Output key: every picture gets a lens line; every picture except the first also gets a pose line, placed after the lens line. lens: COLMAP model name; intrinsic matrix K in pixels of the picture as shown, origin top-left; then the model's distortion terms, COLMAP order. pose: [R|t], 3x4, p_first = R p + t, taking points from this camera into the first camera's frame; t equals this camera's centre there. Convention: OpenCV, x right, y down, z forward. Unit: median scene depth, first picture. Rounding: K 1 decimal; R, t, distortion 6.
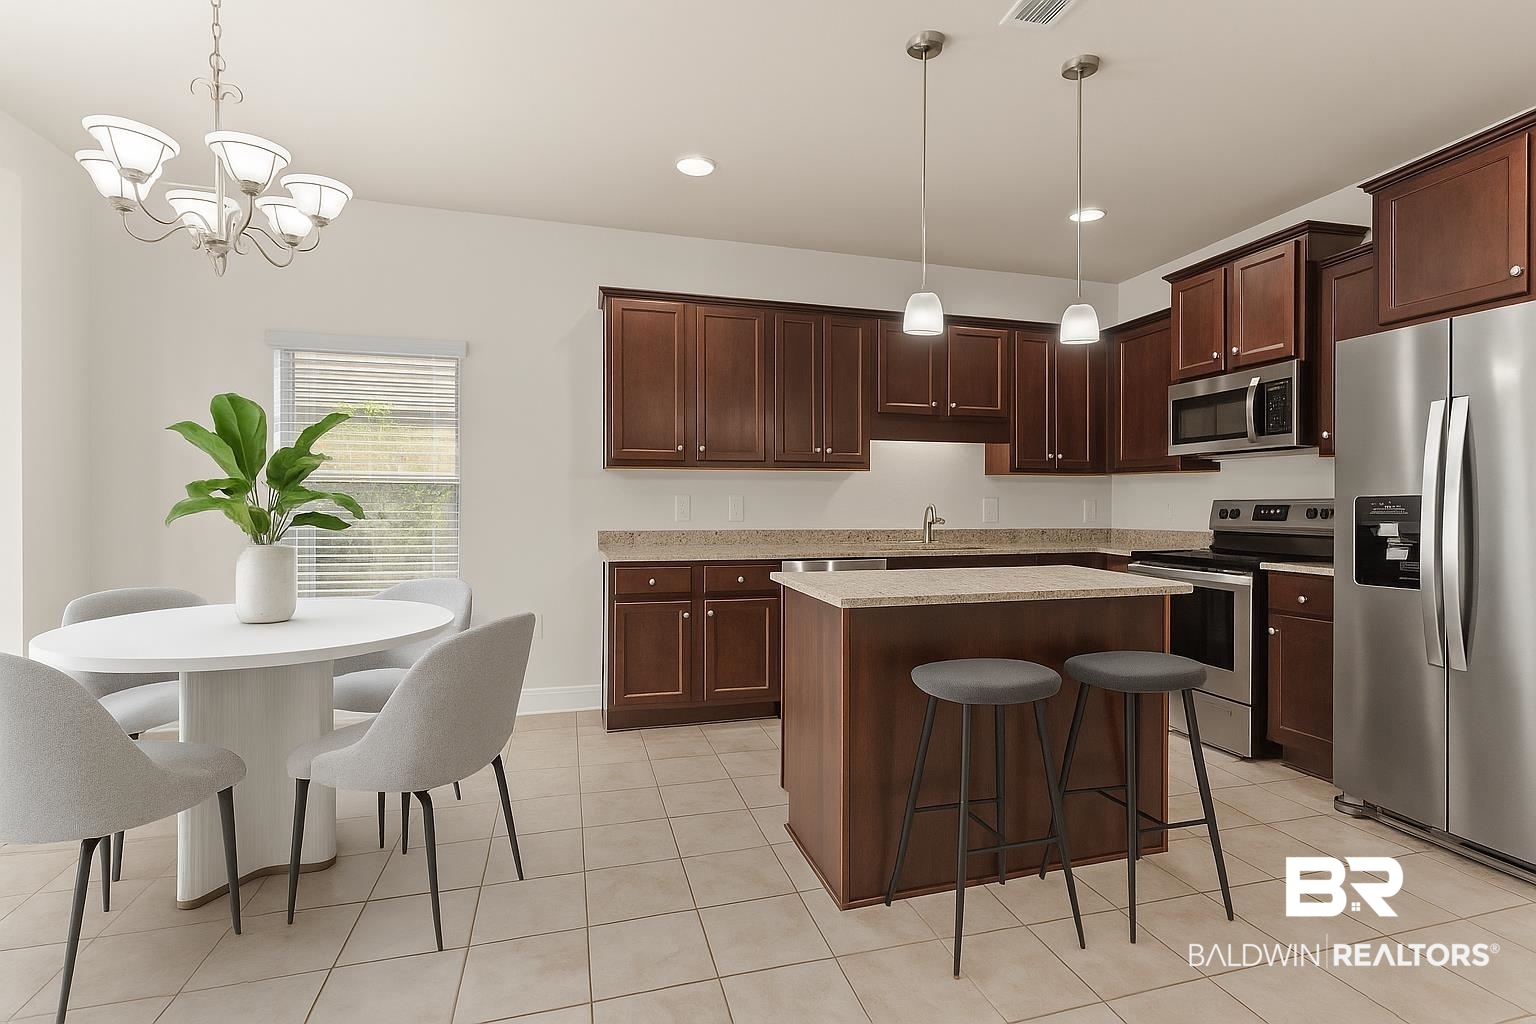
lens RADIAL K [[680.1, 0, 777.7], [0, 680.1, 506.5], [0, 0, 1]] dist [-0.014961, 0.000983]
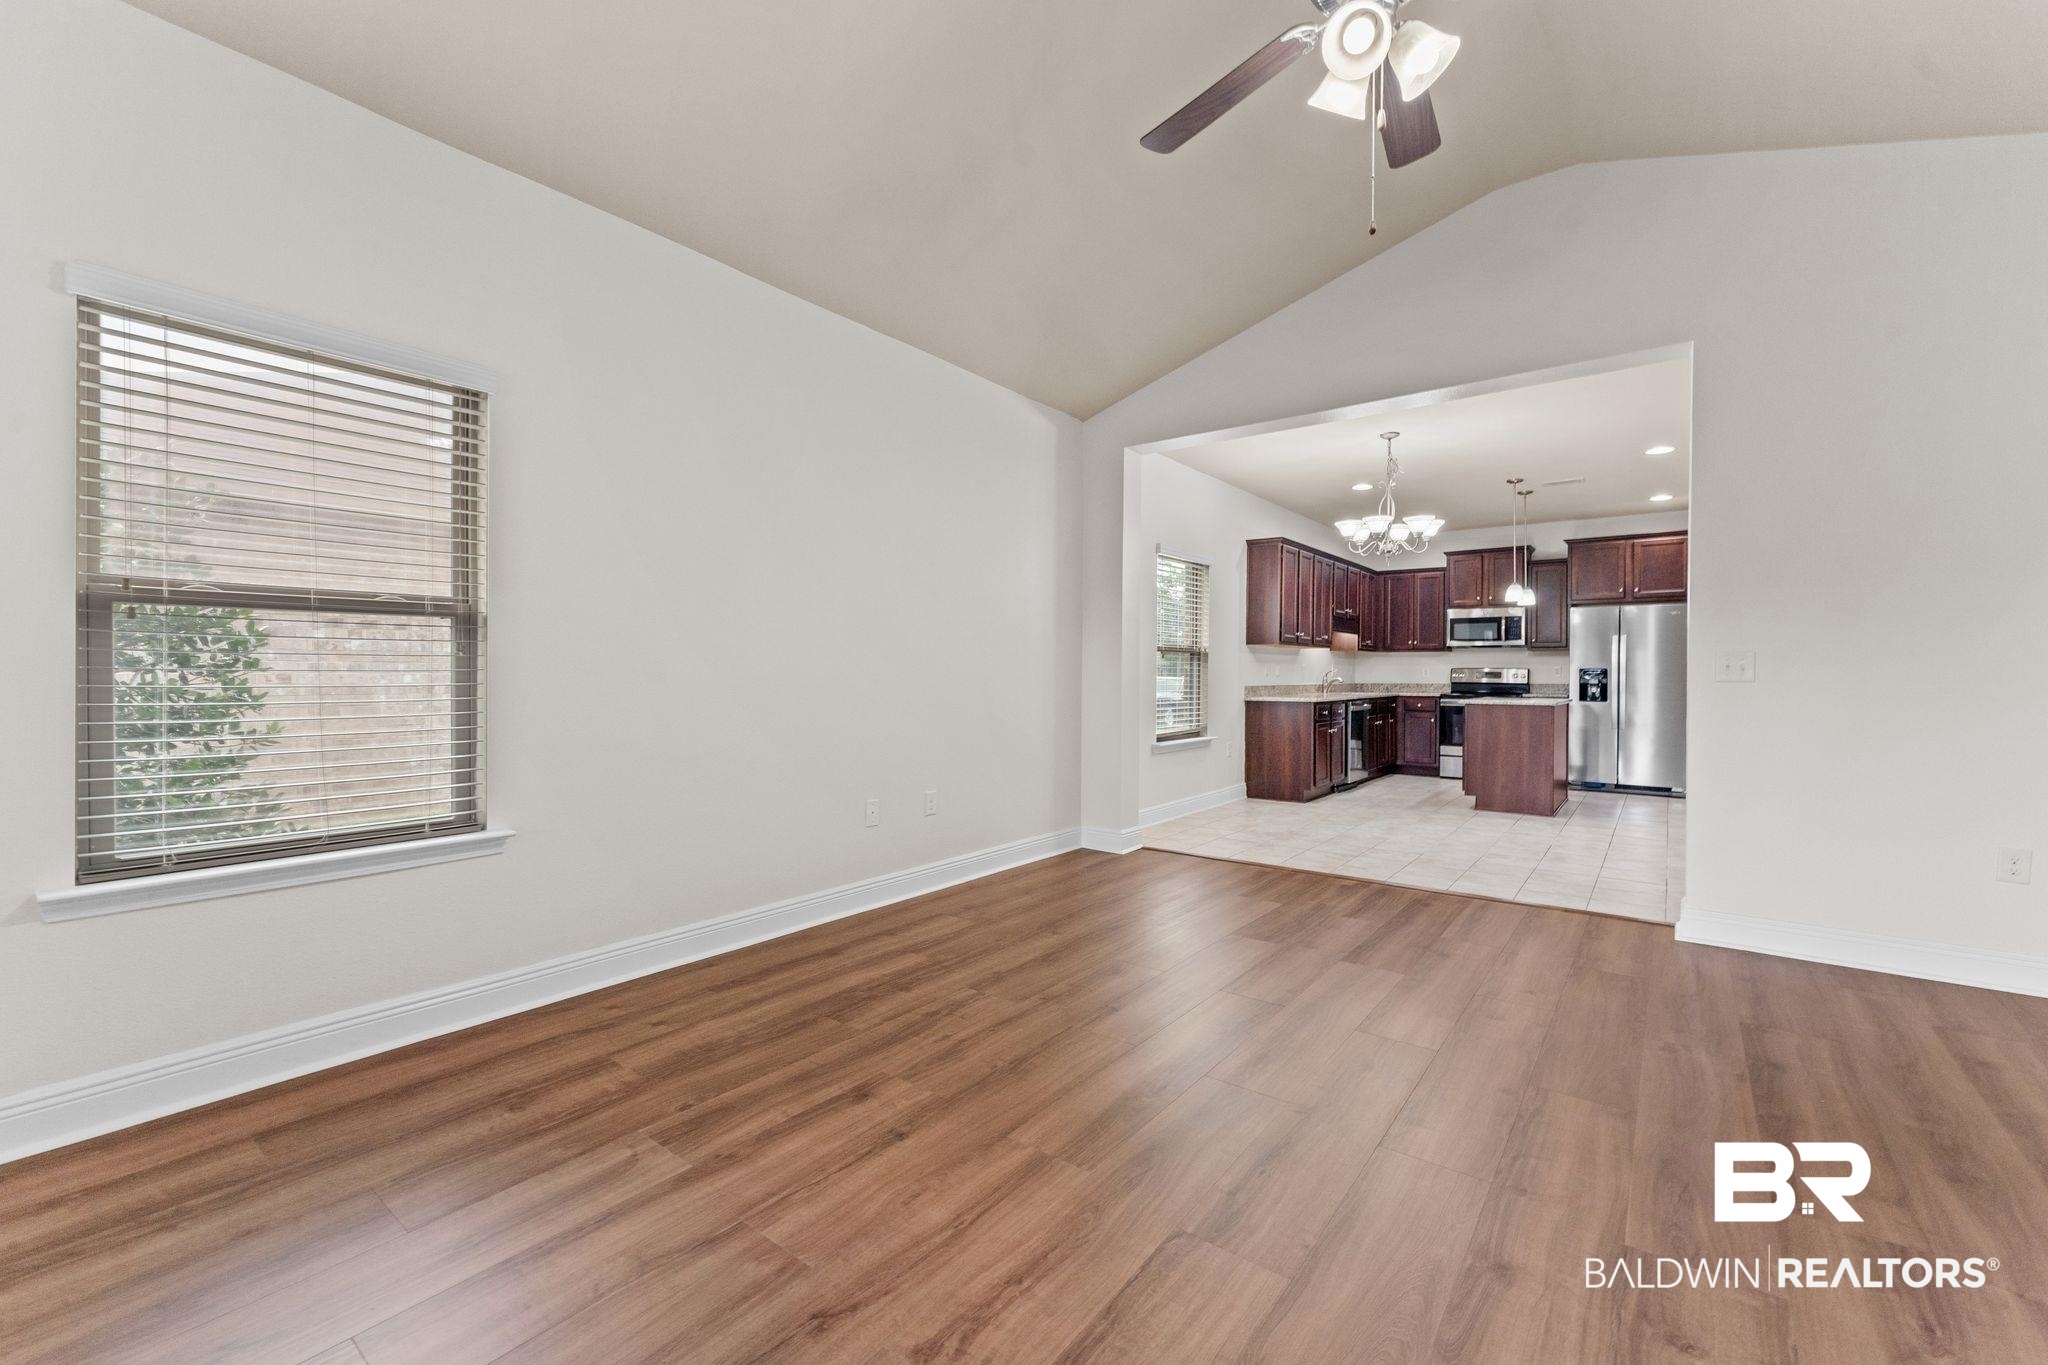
lens RADIAL K [[854.7, 0, 1013.8], [0, 854.7, 673.2], [0, 0, 1]] dist [0.000986, -0.000075]
pose [[0.821581, 0.005354, 0.570067, -2.054976], [-0.006212, 0.999981, -0.000439, 0.014924], [-0.570058, -0.003180, 0.821598, -0.356340]]
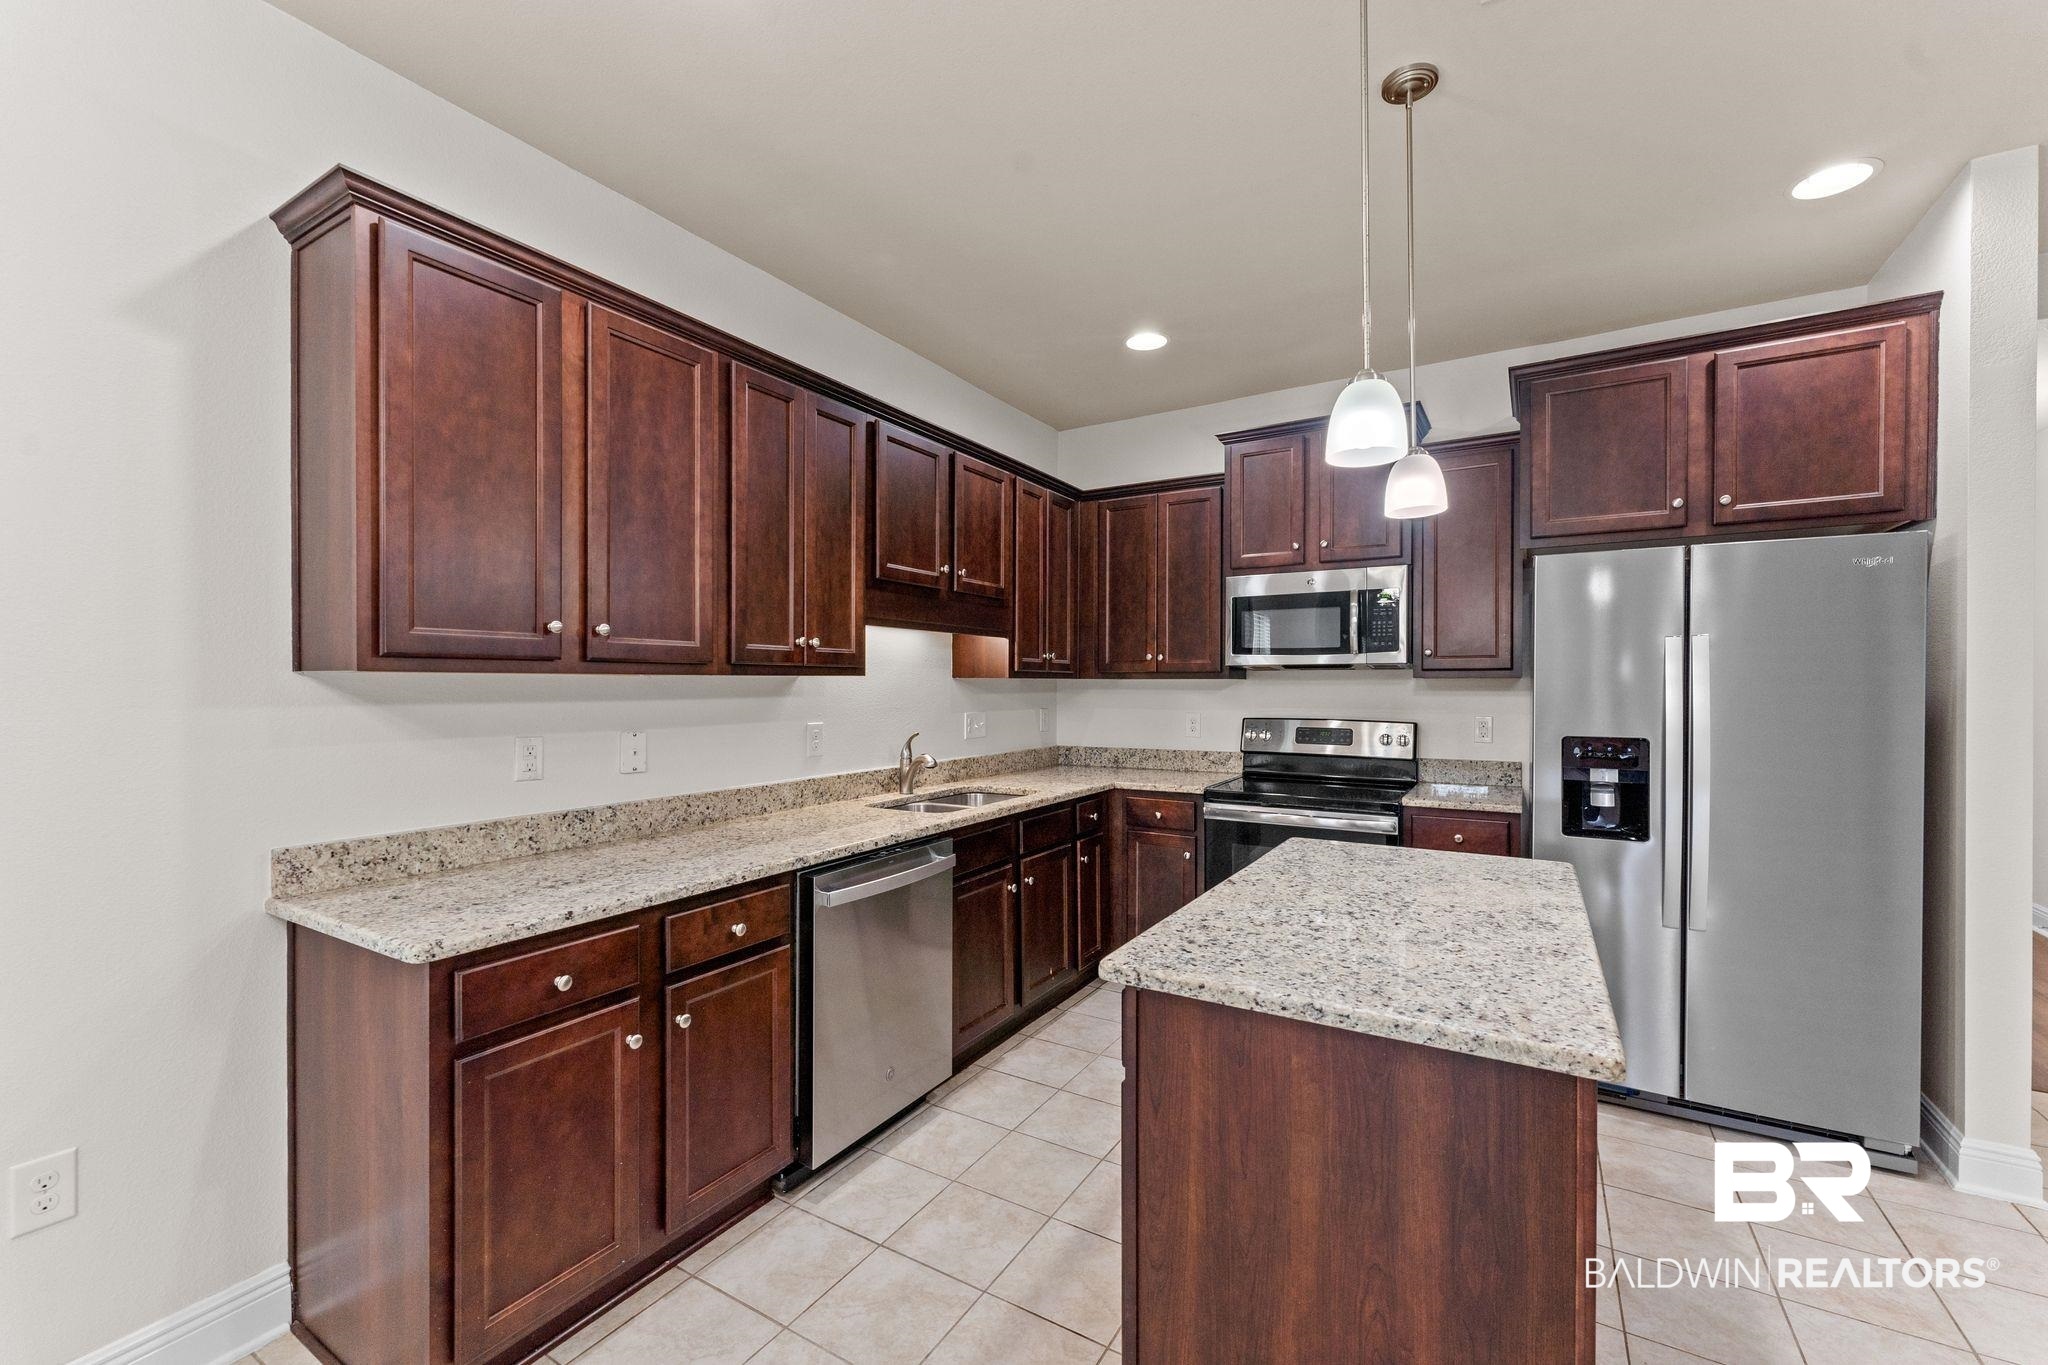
lens RADIAL K [[854.7, 0, 1024.9], [0, 854.7, 685.4], [0, 0, 1]] dist [0.000986, -0.000075]
pose [[0.745667, 0.000950, 0.666318, -0.298811], [-0.001792, 0.999998, 0.000580, -0.056572], [-0.666316, -0.001627, 0.745667, 0.446113]]
